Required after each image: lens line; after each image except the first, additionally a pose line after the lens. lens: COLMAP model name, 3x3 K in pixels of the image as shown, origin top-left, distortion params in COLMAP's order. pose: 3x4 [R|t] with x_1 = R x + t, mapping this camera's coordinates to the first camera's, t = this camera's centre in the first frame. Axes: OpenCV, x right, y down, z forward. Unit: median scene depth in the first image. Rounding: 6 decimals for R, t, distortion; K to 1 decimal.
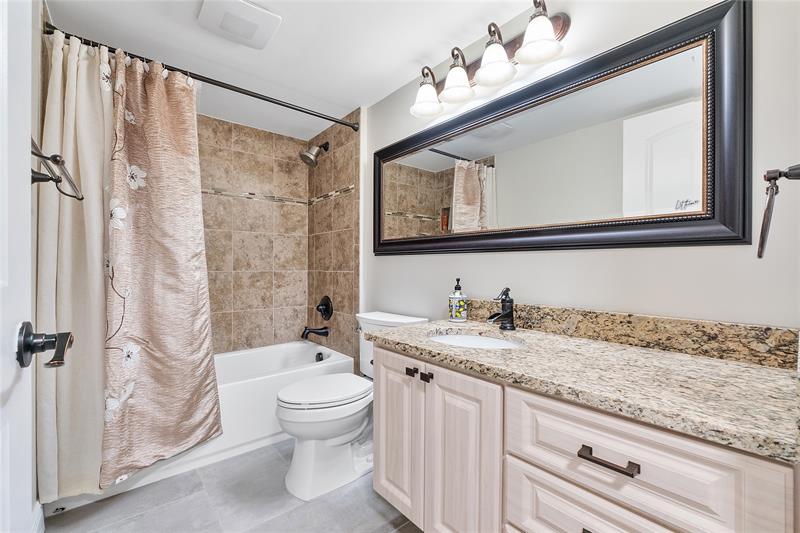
lens RADIAL K [[339.8, 0, 400.0], [0, 339.8, 266.5], [0, 0, 1]] dist [-0.000155, -0.000119]
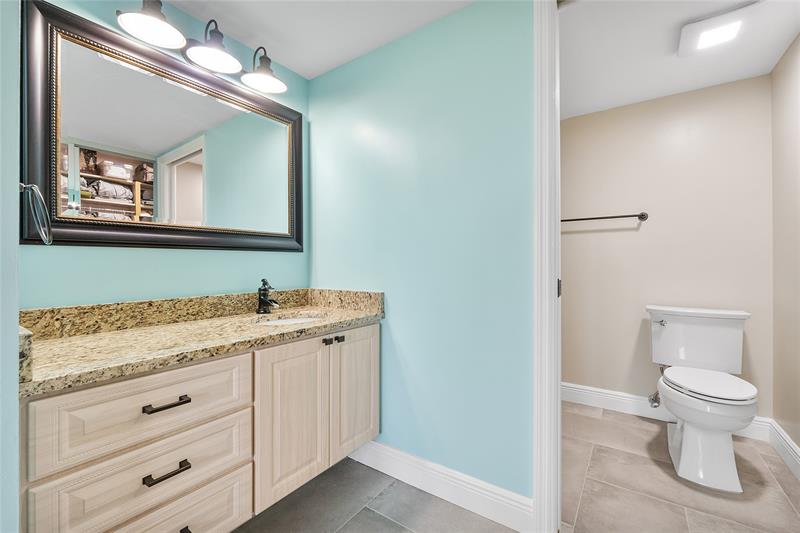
lens RADIAL K [[339.8, 0, 400.0], [0, 339.8, 266.5], [0, 0, 1]] dist [-0.000155, -0.000119]
pose [[-0.253028, -0.082106, 0.963969, -1.143208], [-0.088222, 0.994199, 0.061524, -0.134863], [-0.963428, -0.069476, -0.258804, 0.770402]]
